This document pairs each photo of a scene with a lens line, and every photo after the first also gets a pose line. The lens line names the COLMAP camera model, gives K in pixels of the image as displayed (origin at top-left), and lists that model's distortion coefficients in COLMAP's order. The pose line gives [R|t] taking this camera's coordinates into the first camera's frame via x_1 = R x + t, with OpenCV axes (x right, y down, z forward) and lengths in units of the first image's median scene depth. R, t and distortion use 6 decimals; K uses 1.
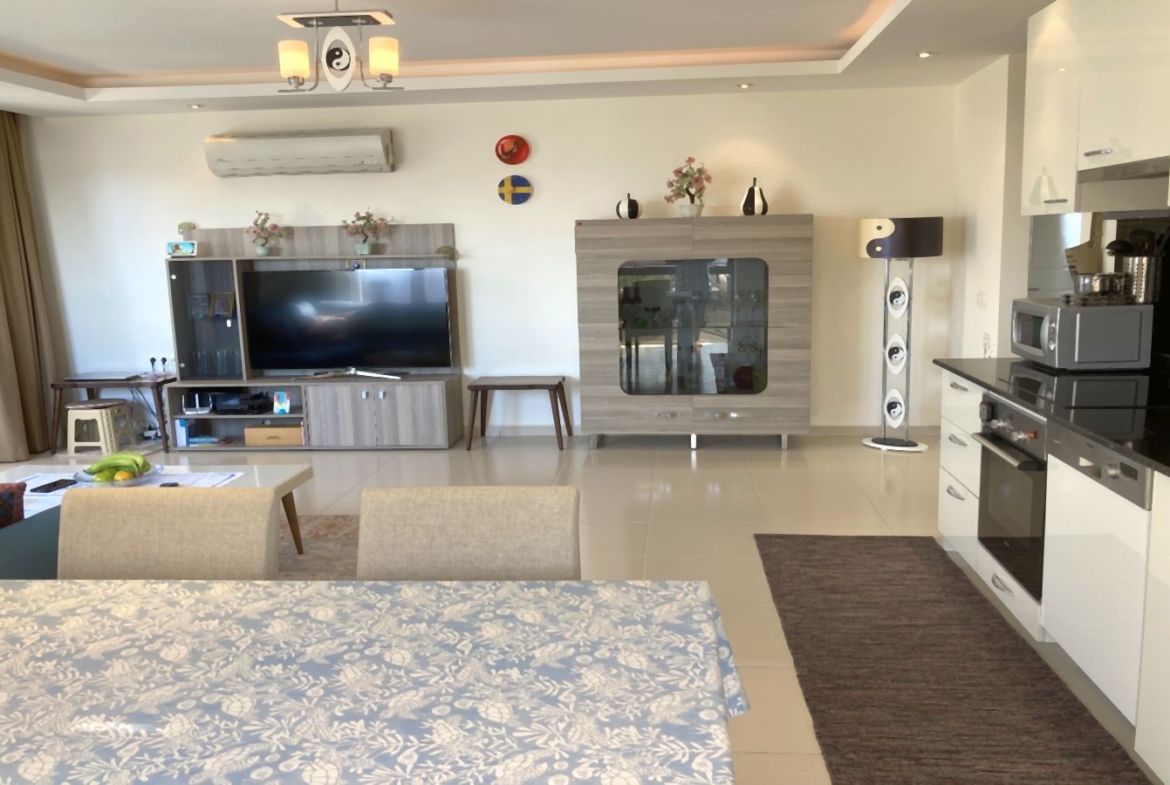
lens RADIAL K [[1025.0, 0, 587.6], [0, 1025.0, 395.8], [0, 0, 1]] dist [0.053808, -0.079917]
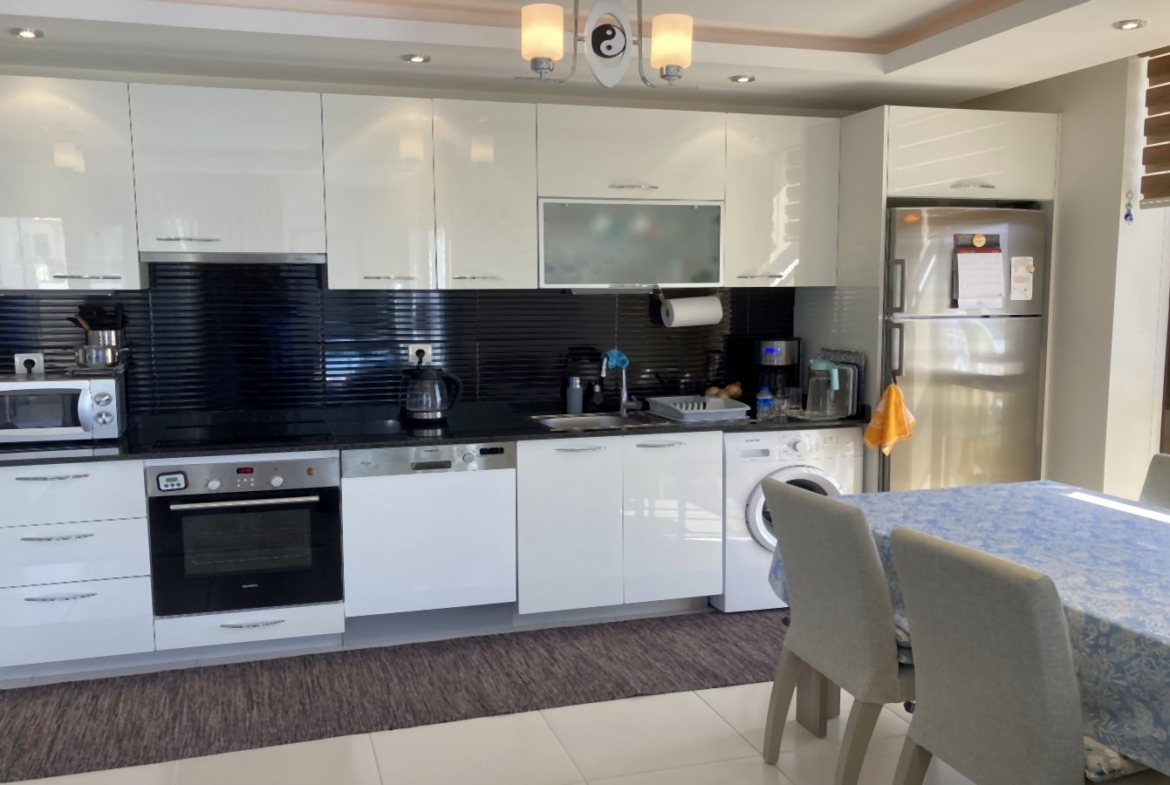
lens RADIAL K [[1025.0, 0, 577.1], [0, 1025.0, 389.0], [0, 0, 1]] dist [0.053808, -0.079917]
pose [[-0.373269, -0.062321, 0.925627, -0.366738], [0.151932, 0.980164, 0.127261, -0.075483], [-0.915198, 0.188135, -0.356396, 0.520953]]
